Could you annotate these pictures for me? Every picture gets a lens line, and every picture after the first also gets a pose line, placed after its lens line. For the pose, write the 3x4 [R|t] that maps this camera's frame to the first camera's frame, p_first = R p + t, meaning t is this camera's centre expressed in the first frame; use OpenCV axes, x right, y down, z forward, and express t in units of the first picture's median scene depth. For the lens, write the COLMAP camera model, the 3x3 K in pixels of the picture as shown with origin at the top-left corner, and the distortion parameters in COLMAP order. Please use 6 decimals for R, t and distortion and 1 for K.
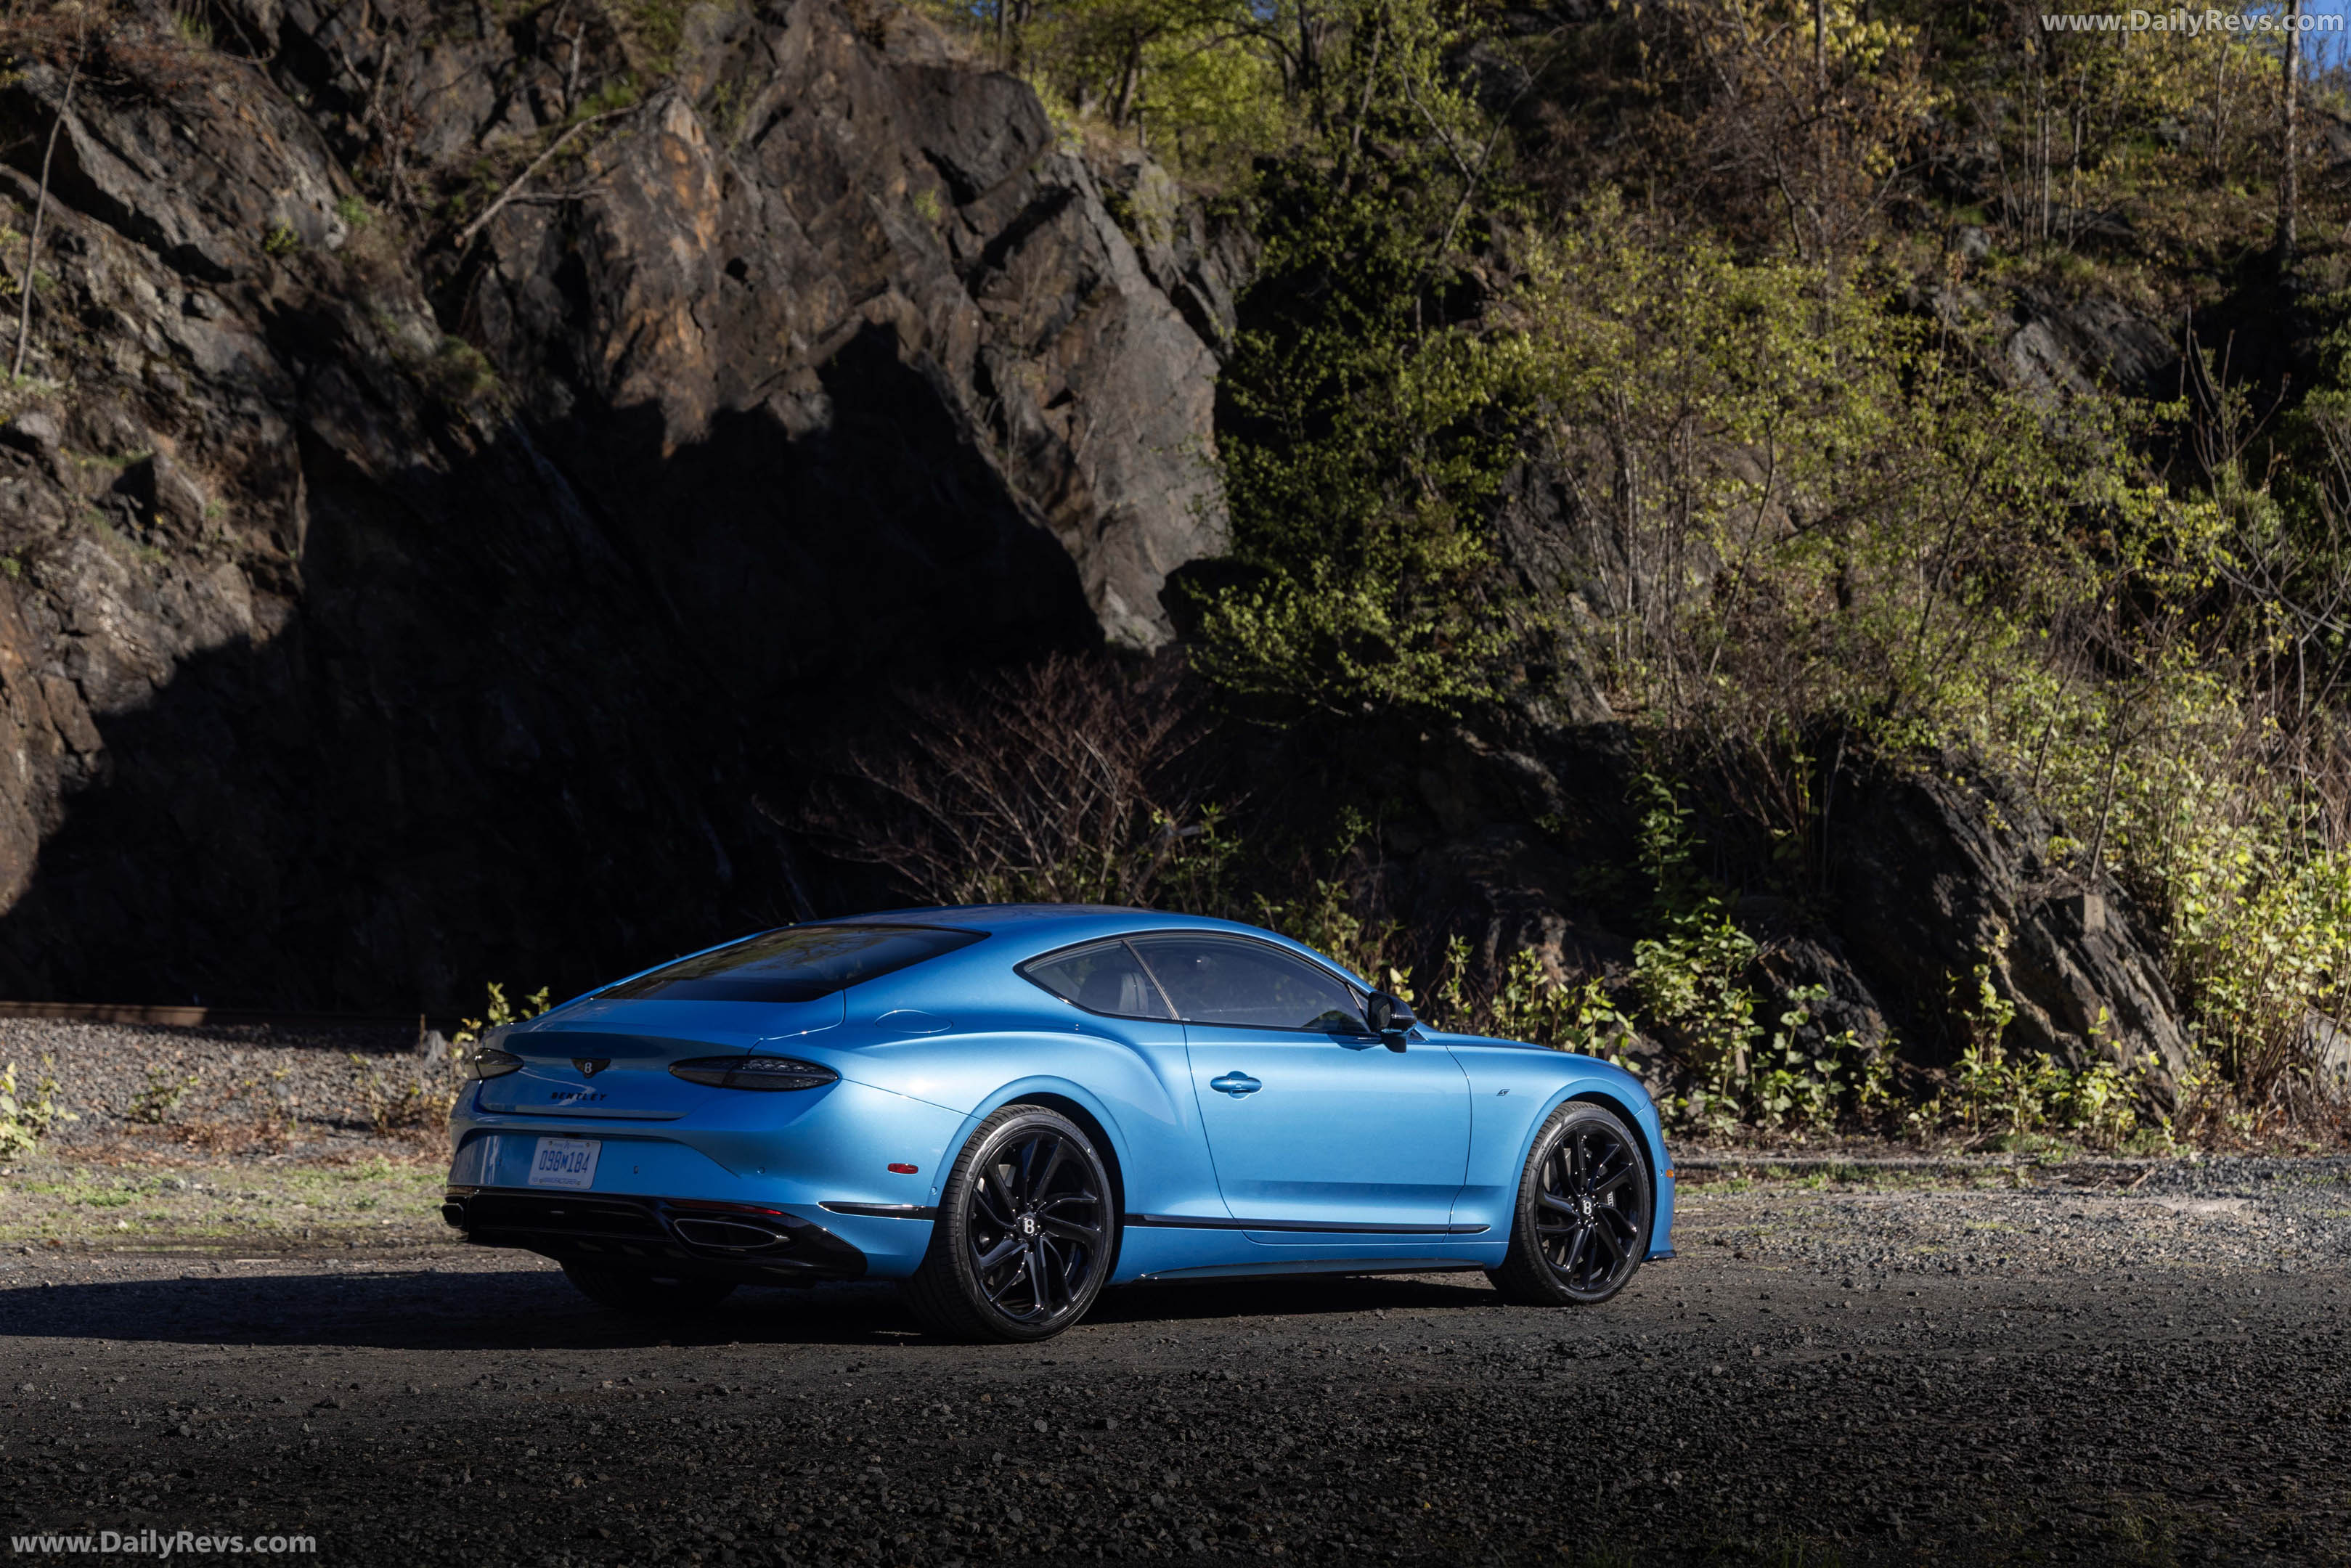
lens RADIAL K [[4302.7, 0, 1174.6], [0, 4302.7, 729.3], [0, 0, 1]] dist [0.036835, 0.049513]
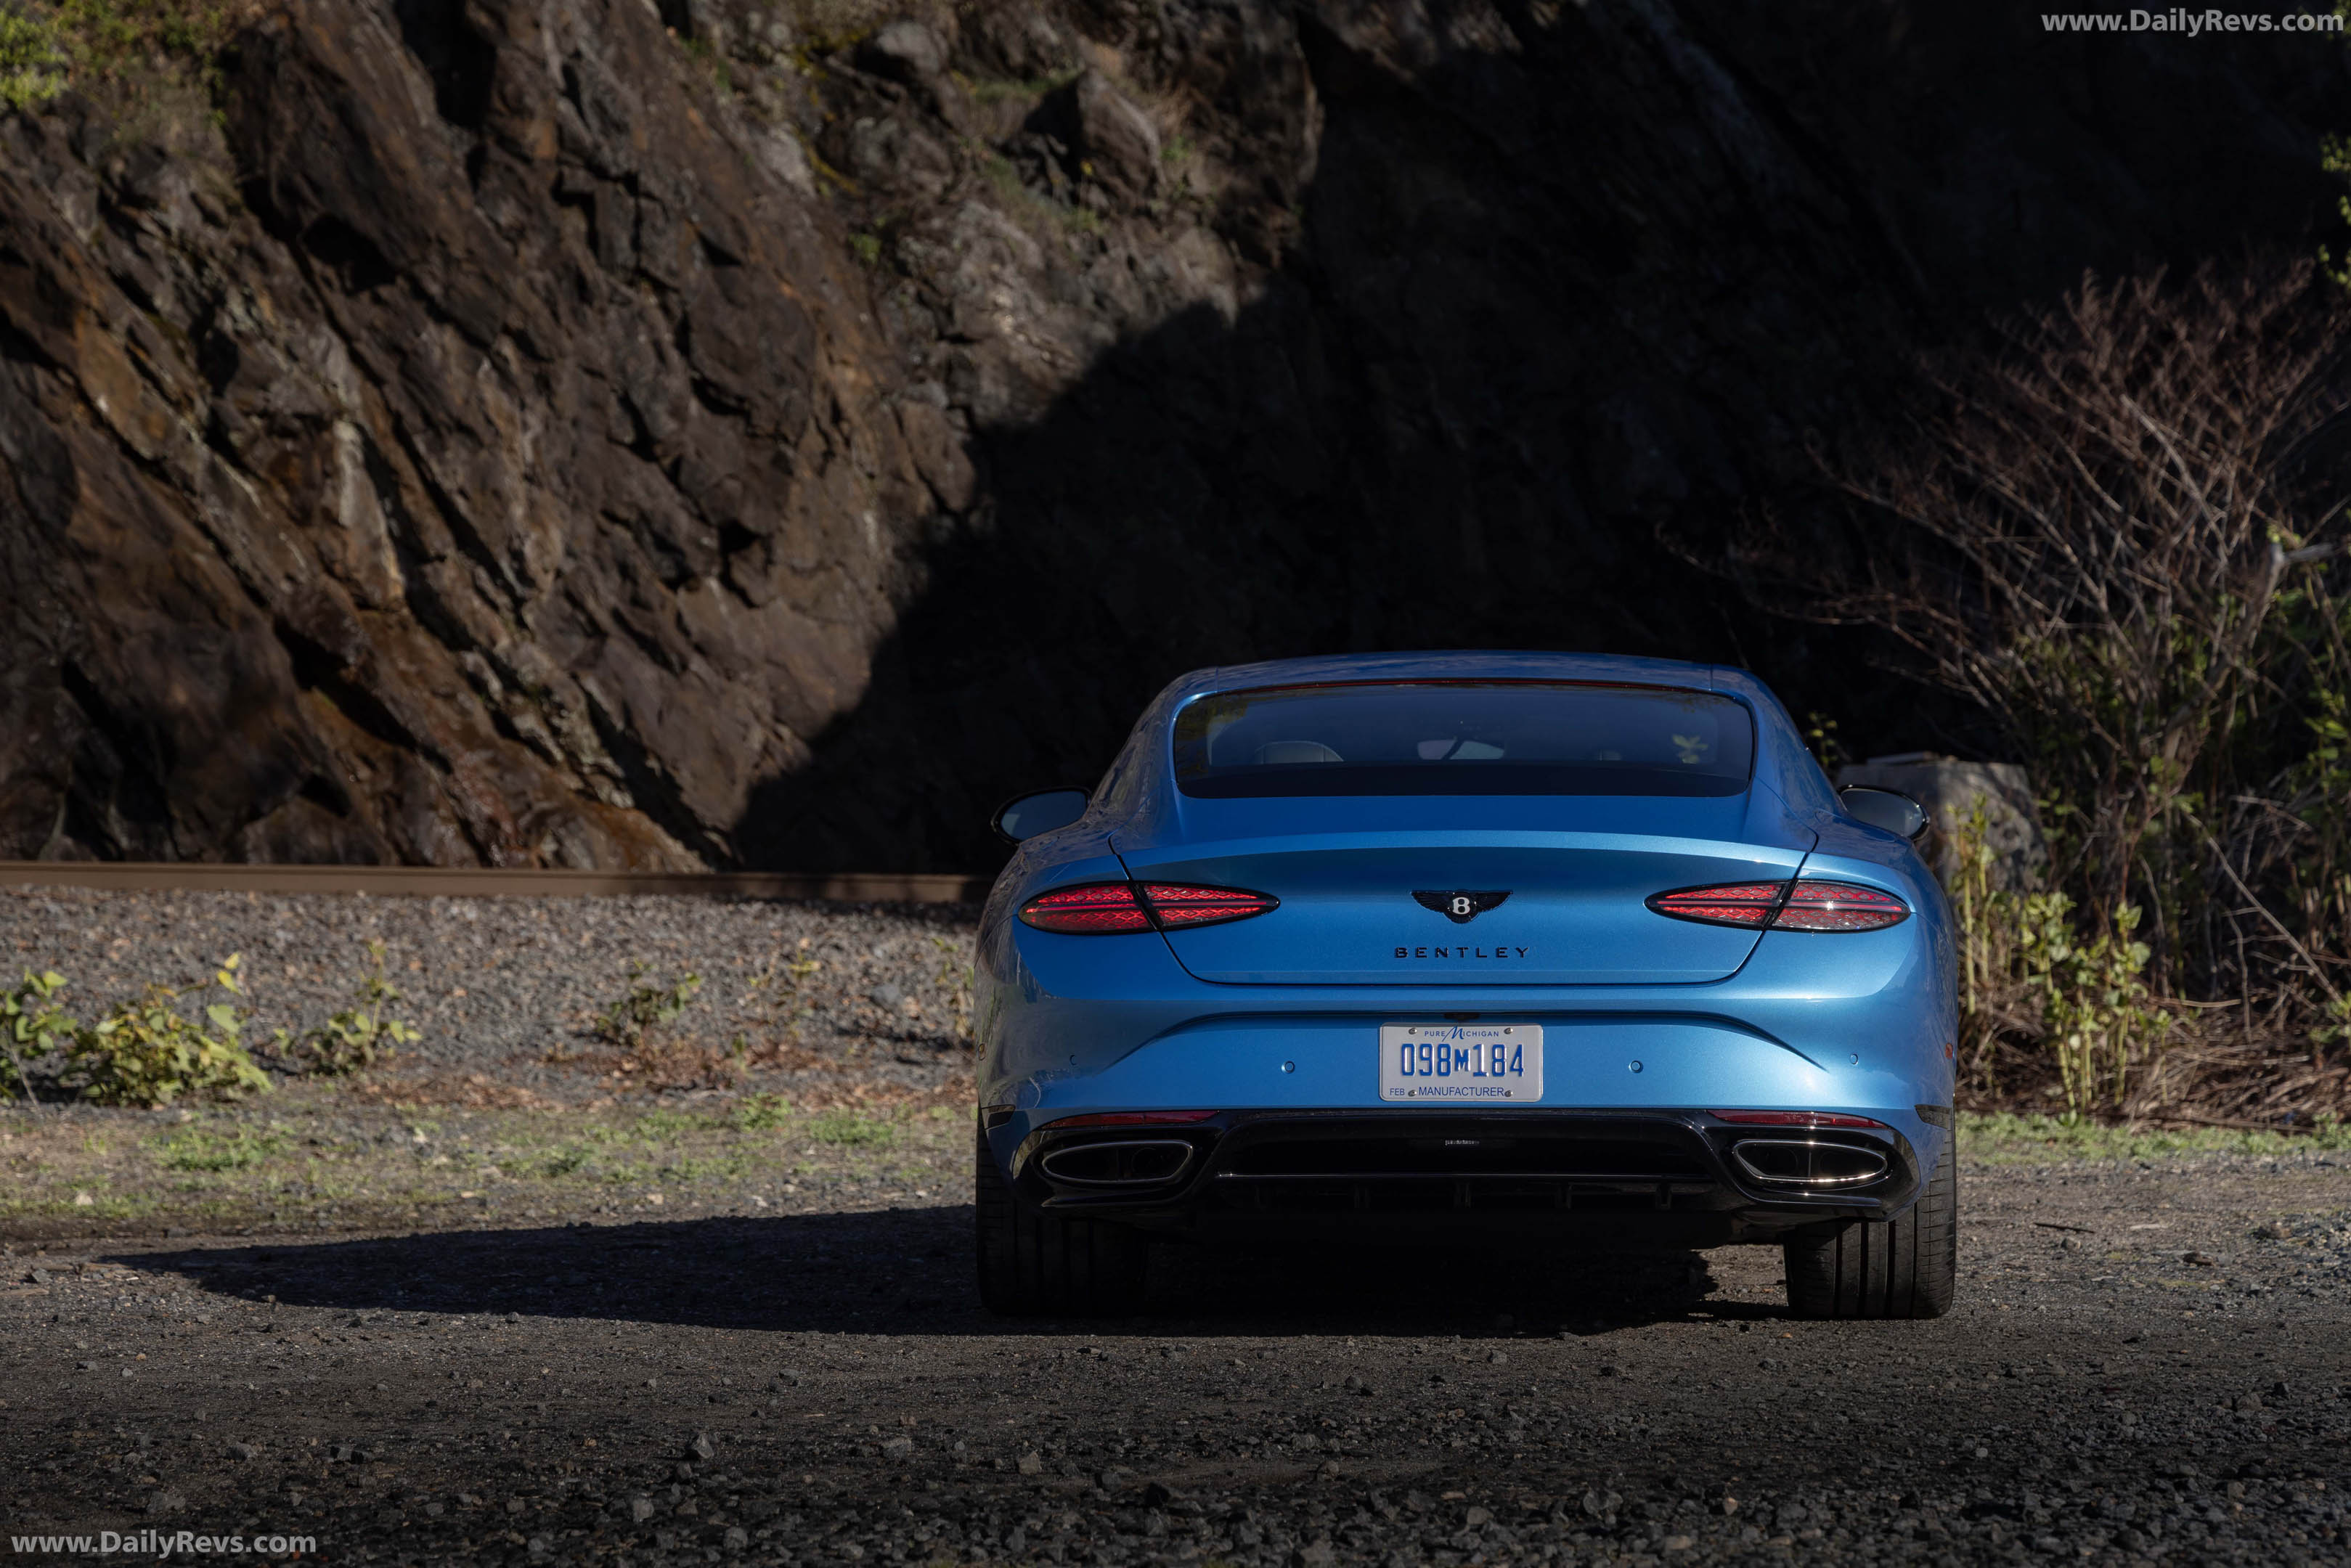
lens RADIAL K [[6051.1, 0, 1136.6], [0, 6051.1, 721.0], [0, 0, 1]] dist [0.033476, 0.610477]
pose [[0.937710, -0.026641, -0.346395, 0.142001], [0.039096, 0.998814, 0.029018, 0.015848], [0.345212, -0.040753, 0.937640, 0.140333]]
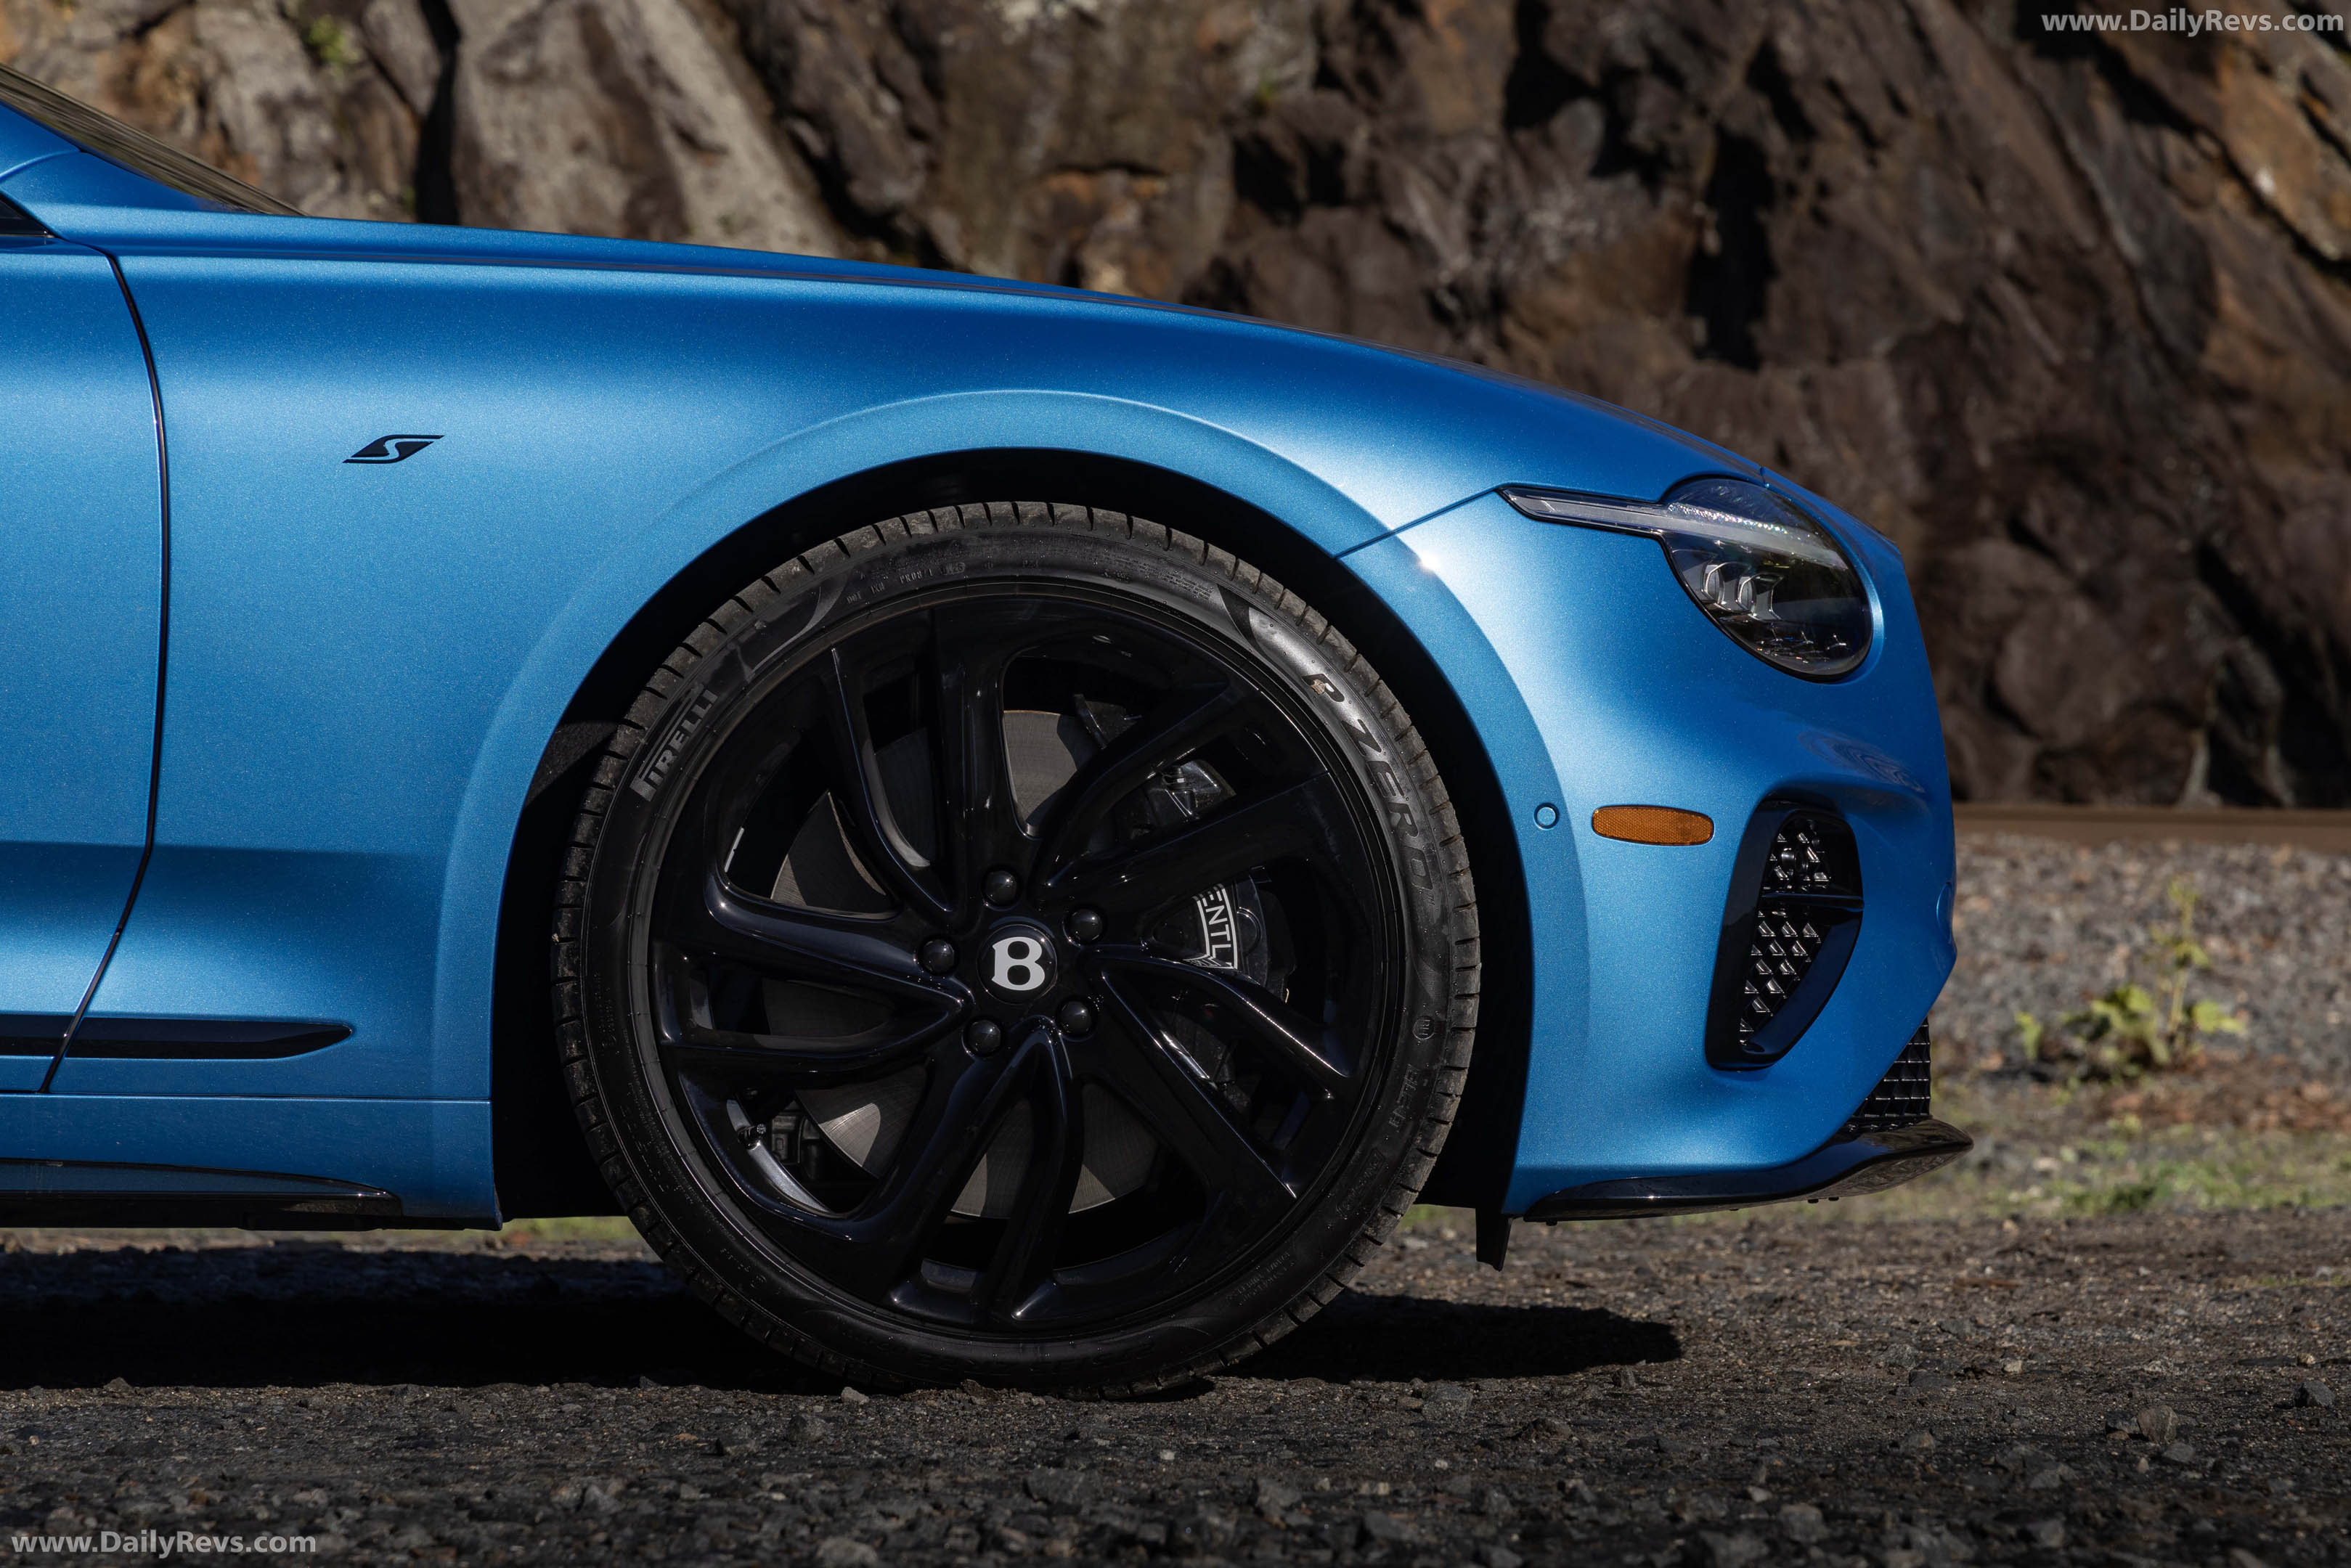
lens RADIAL K [[7696.8, 0, 1298.9], [0, 7696.8, 782.9], [0, 0, 1]] dist [0.111669, -1.850673]
pose [[0.733995, -0.030452, -0.678472, 0.165094], [0.053960, 0.998451, 0.013562, 0.041550], [0.677008, -0.046565, 0.734501, 0.307772]]
